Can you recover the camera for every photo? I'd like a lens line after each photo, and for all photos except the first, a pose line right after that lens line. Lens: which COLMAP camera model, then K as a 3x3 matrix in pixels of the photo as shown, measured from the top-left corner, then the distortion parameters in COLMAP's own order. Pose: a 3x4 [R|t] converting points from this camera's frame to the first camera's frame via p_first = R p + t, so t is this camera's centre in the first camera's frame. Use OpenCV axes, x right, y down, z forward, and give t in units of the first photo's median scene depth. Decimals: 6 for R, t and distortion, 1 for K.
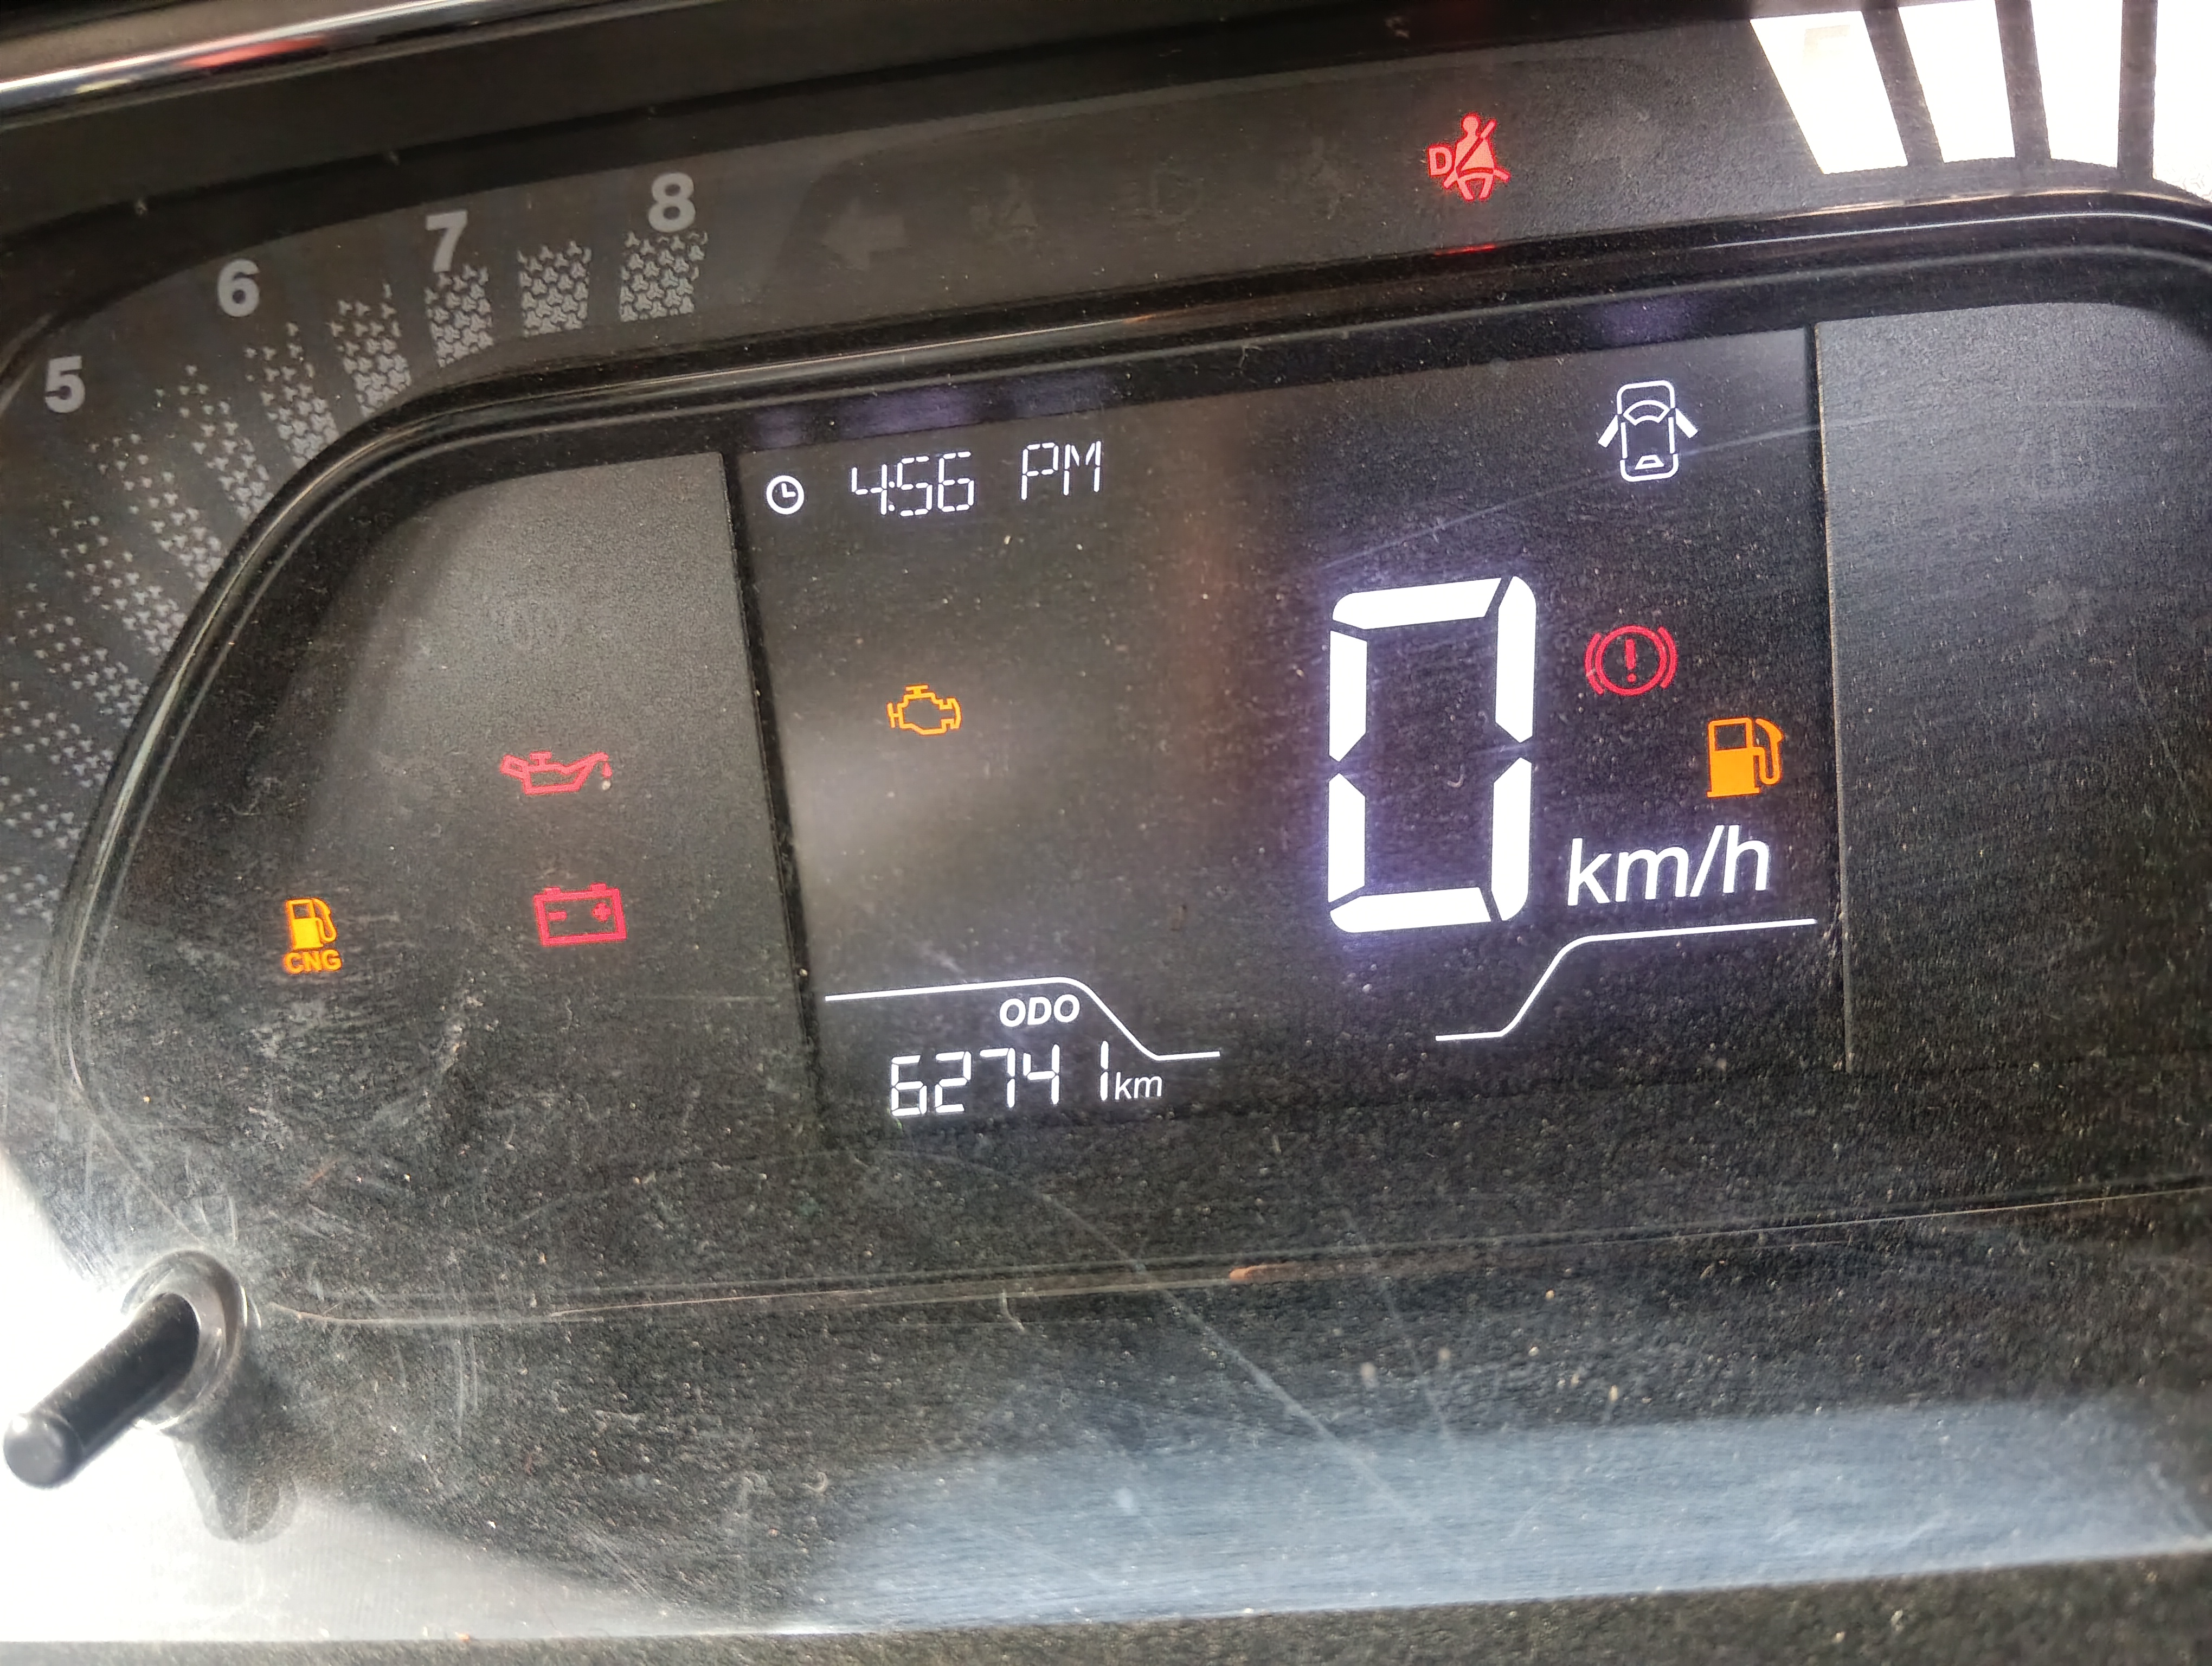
lens RADIAL K [[1826.7, 0, 1111.6], [0, 1826.7, 834.8], [0, 0, 1]] dist [0.136453, -0.453511]
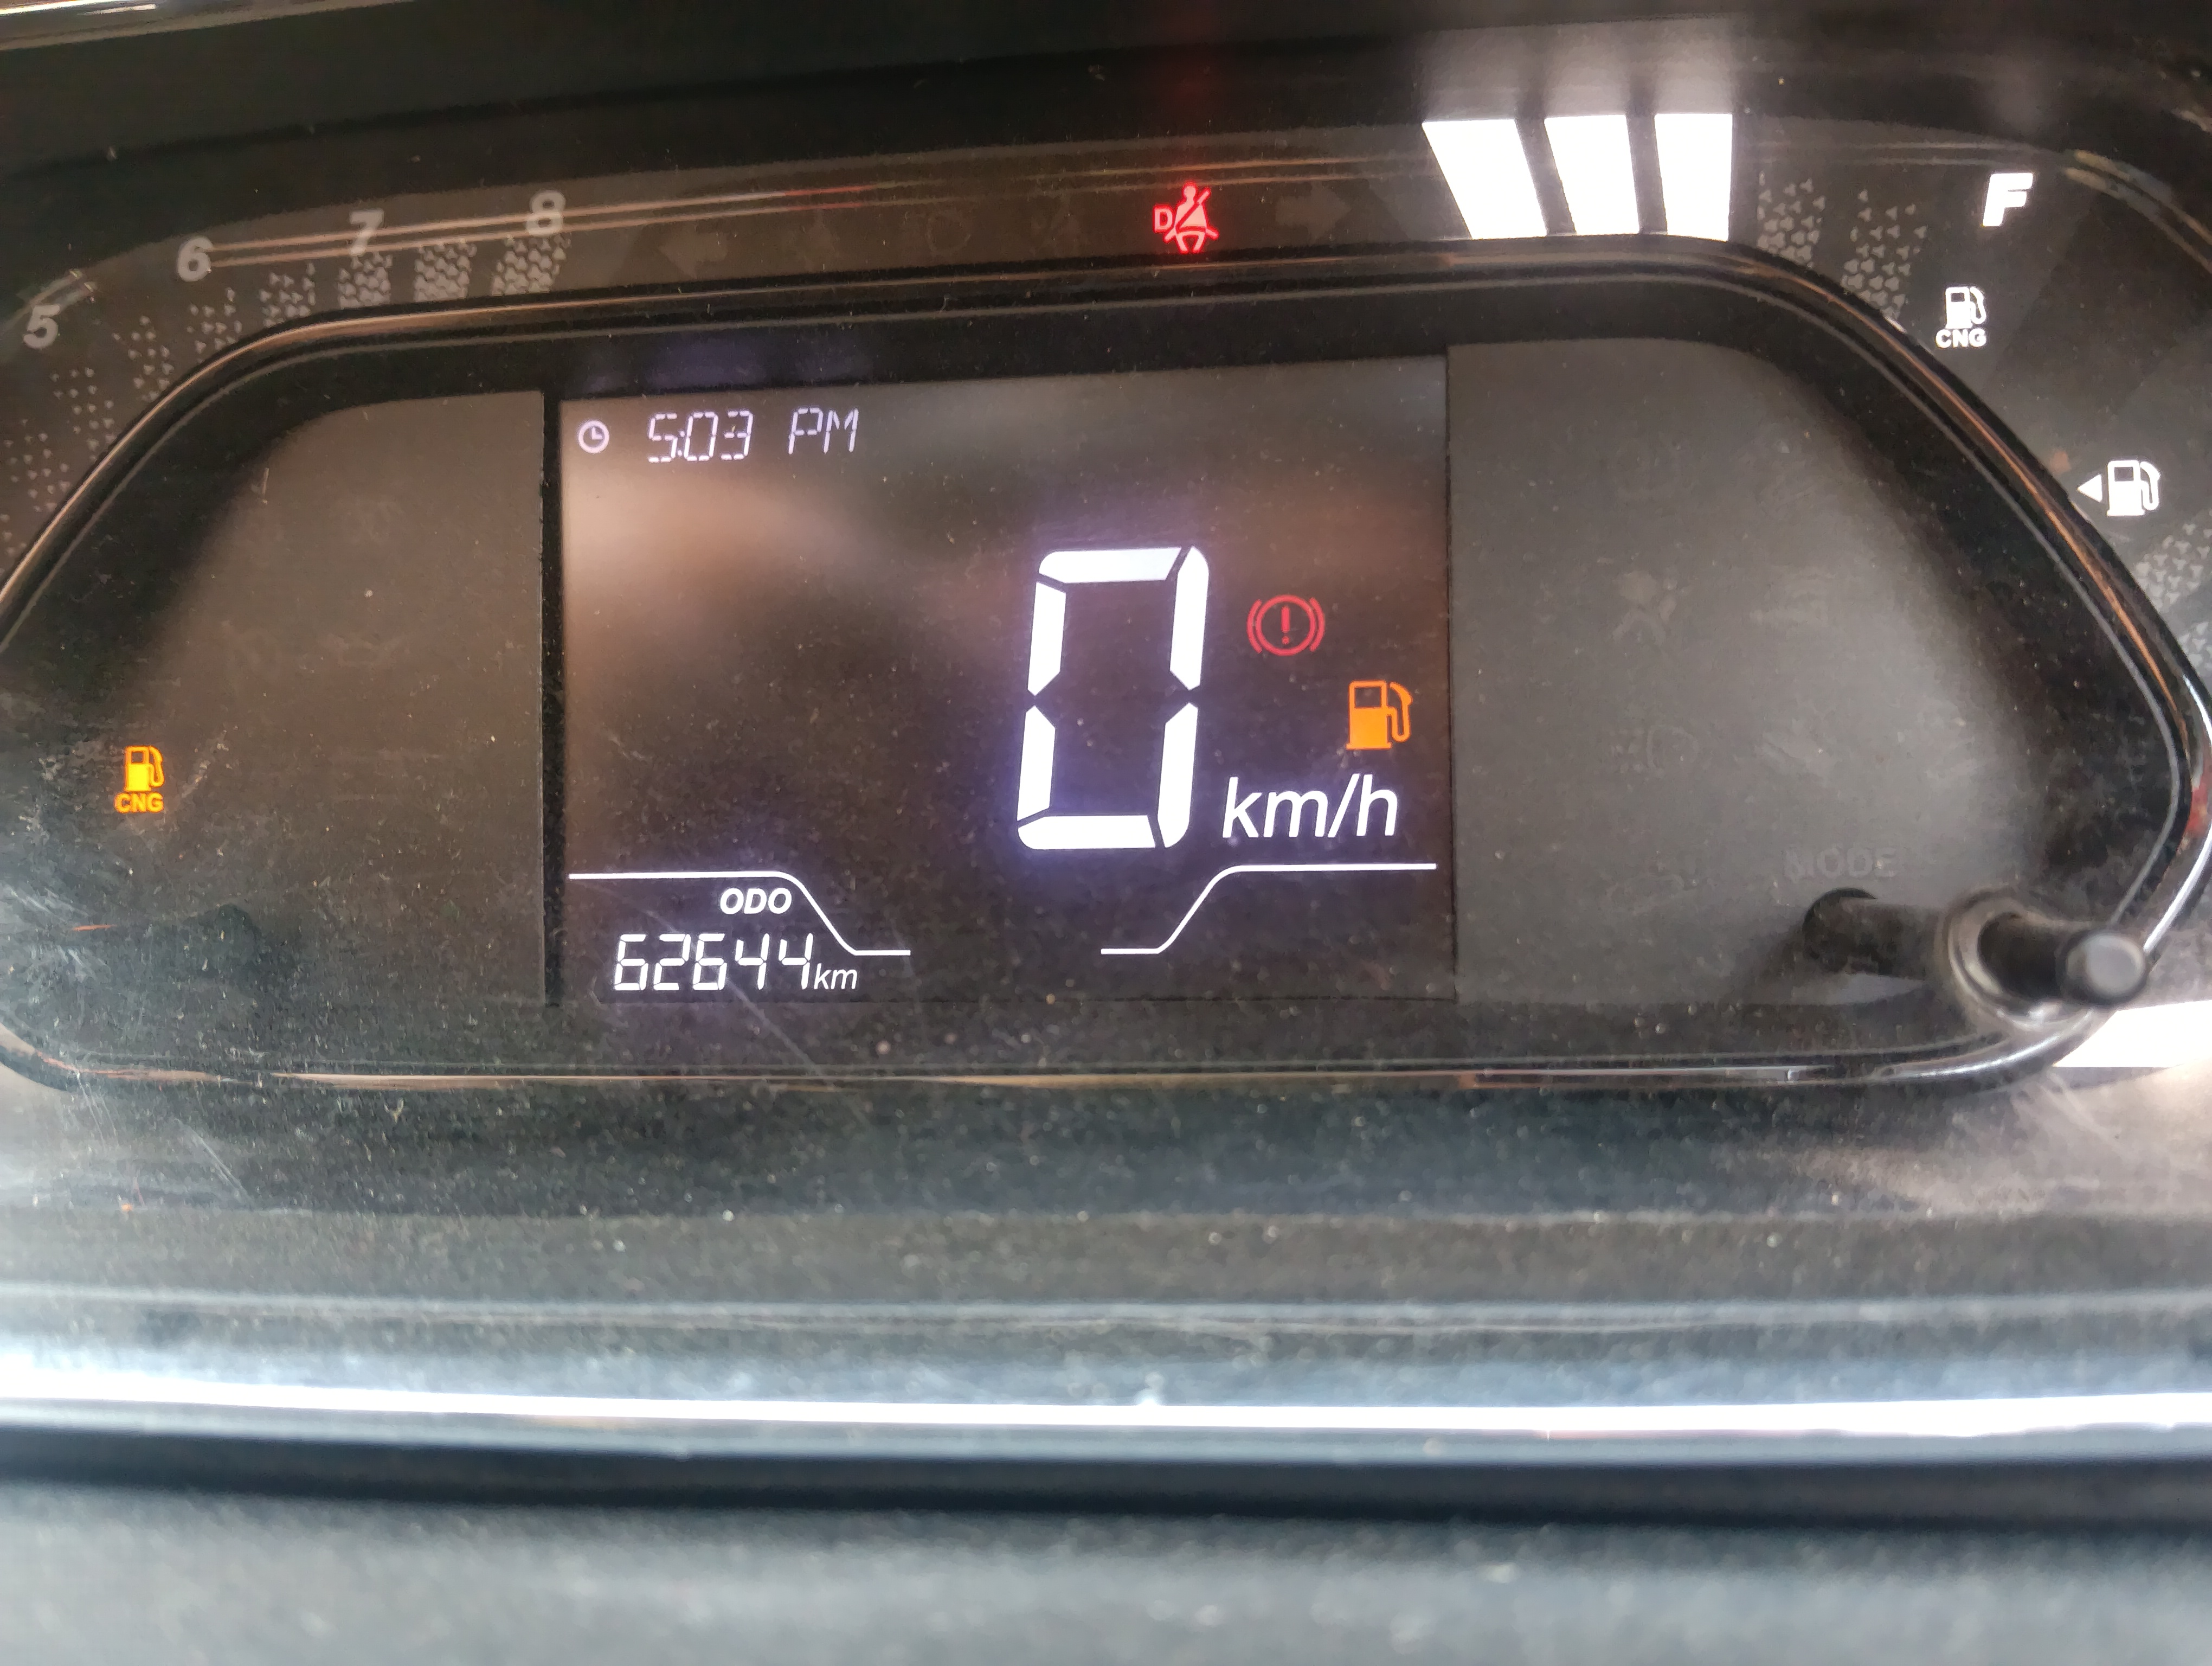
lens RADIAL K [[1812.8, 0, 1105.1], [0, 1812.8, 850.9], [0, 0, 1]] dist [0.088601, -0.270920]
pose [[0.994500, 0.094343, -0.045497, 0.227840], [-0.101702, 0.973665, -0.204042, 0.280660], [0.025048, 0.207547, 0.977904, -0.087447]]
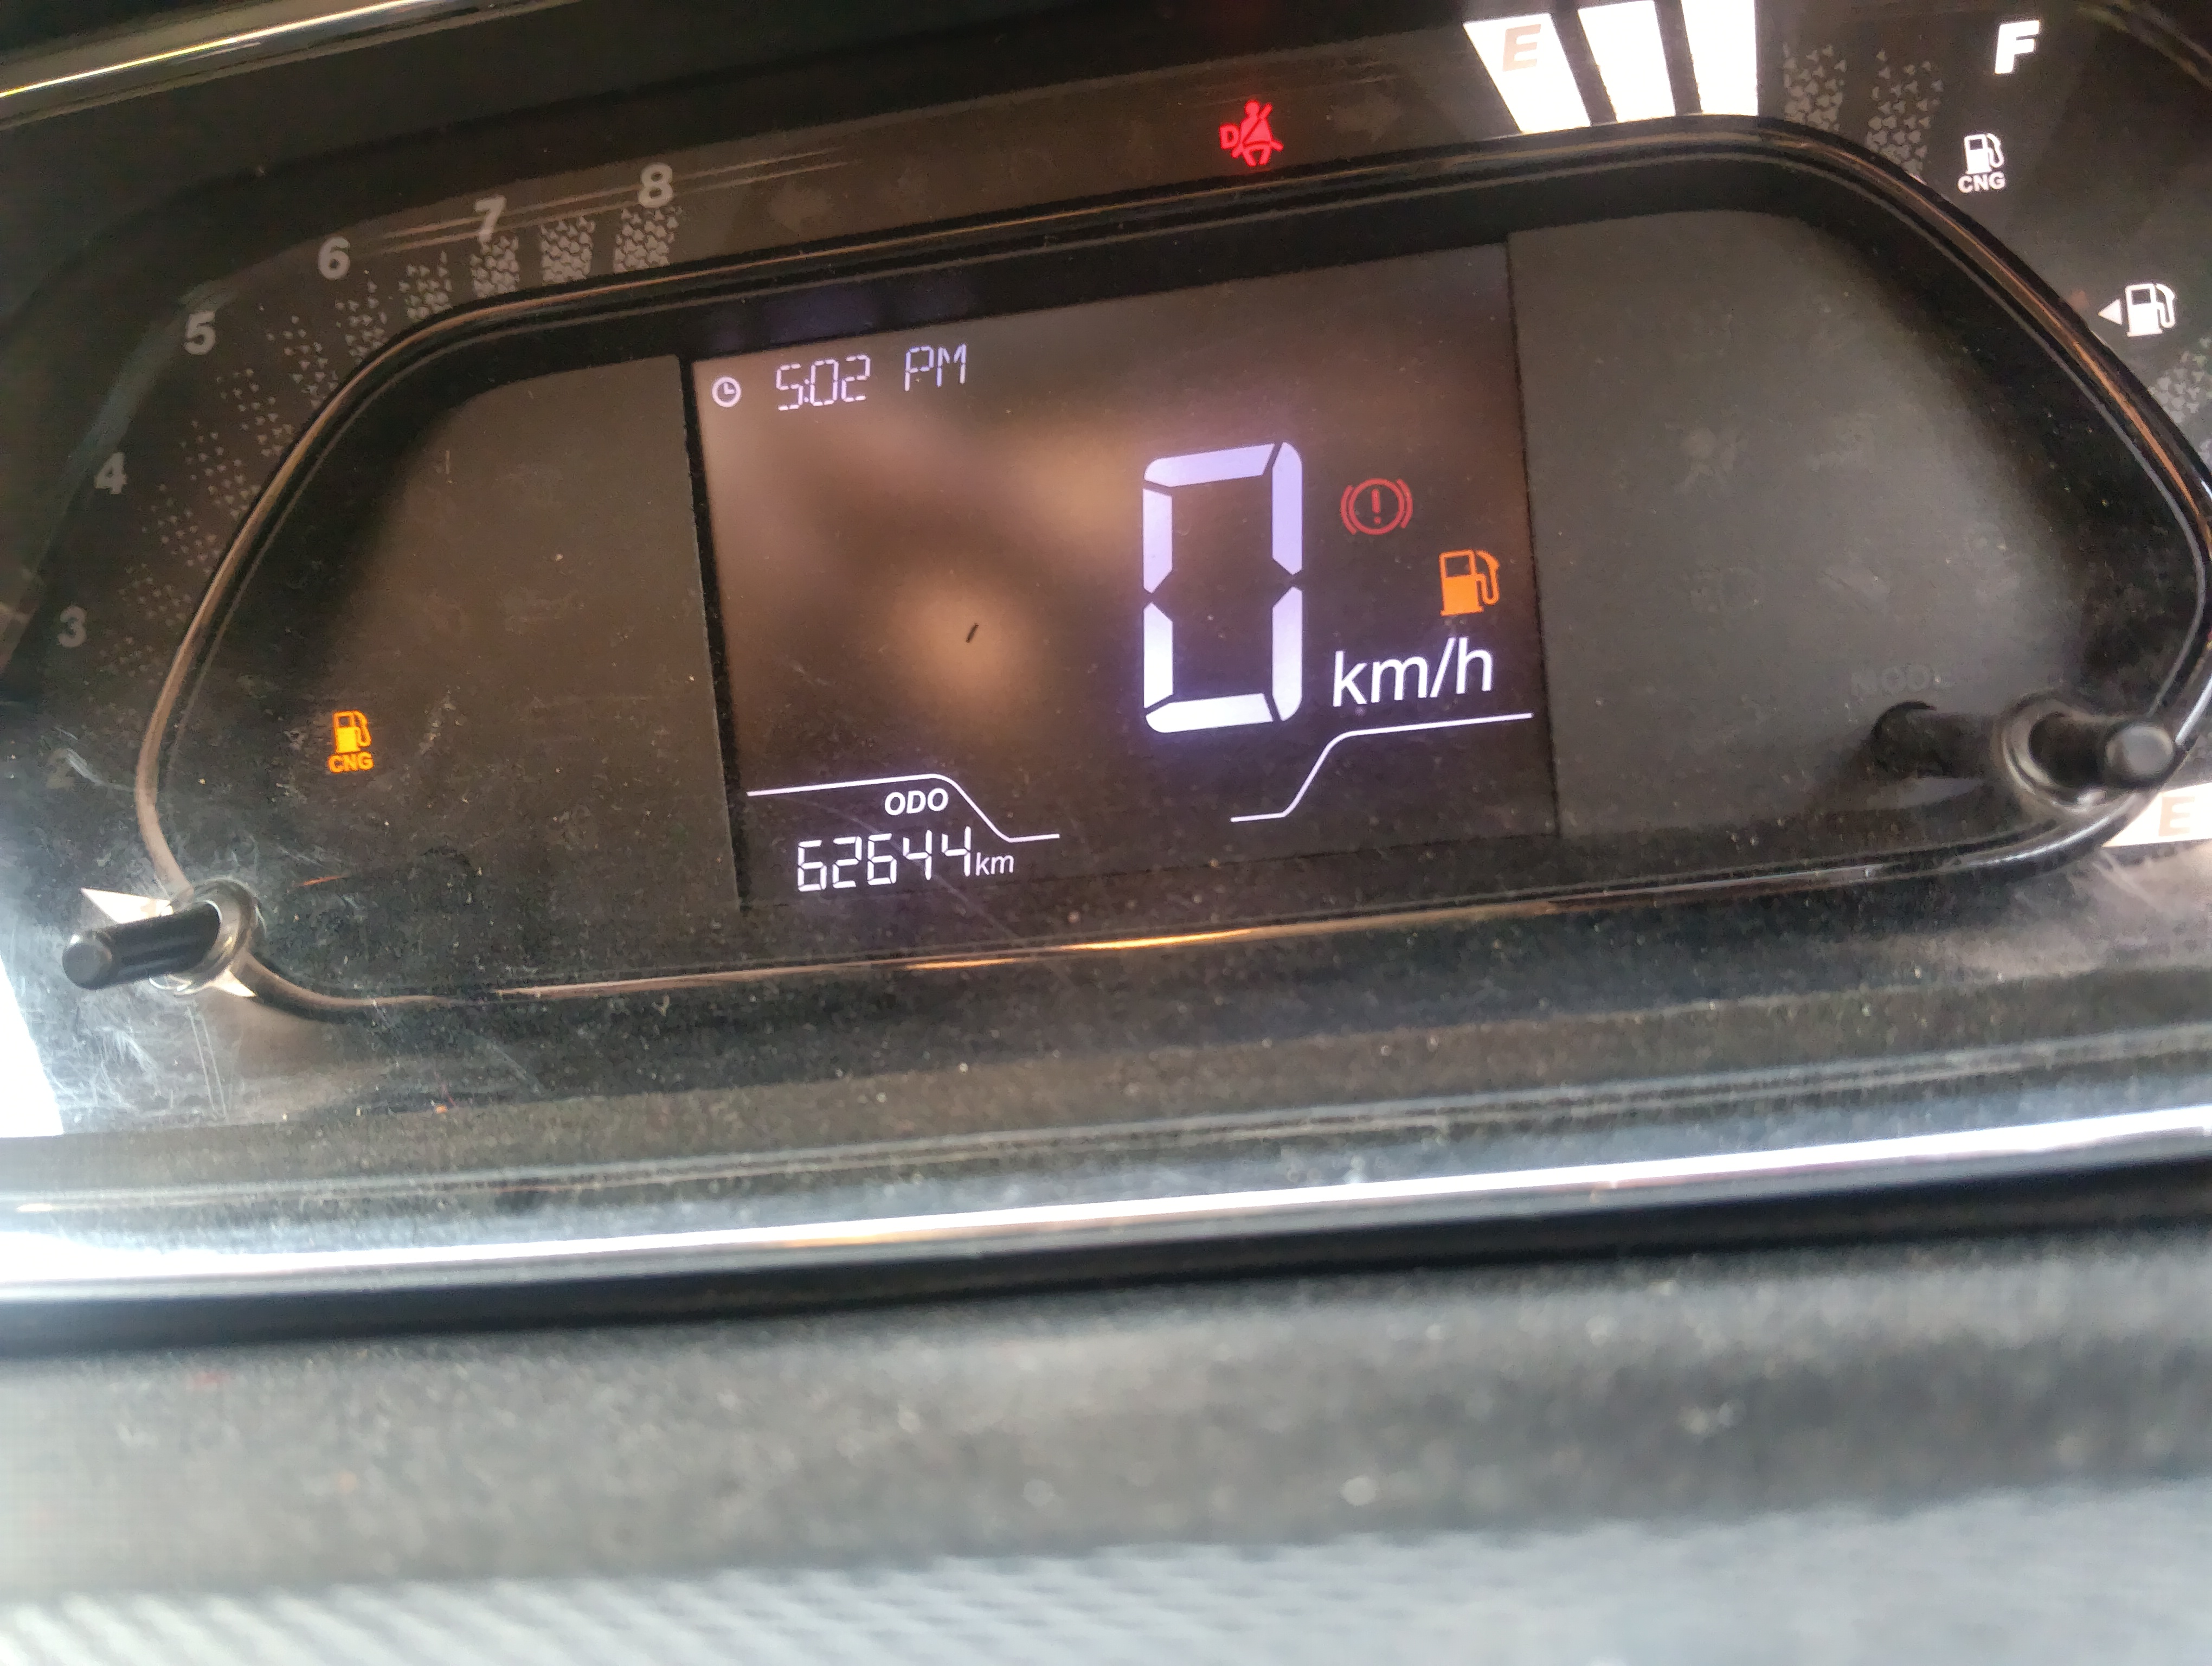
lens RADIAL K [[1819.1, 0, 1102.3], [0, 1819.1, 843.8], [0, 0, 1]] dist [0.071520, -0.219885]
pose [[0.997378, 0.010094, -0.071656, 0.181474], [-0.020069, 0.989963, -0.139891, 0.304364], [0.069525, 0.140963, 0.987571, -0.208938]]
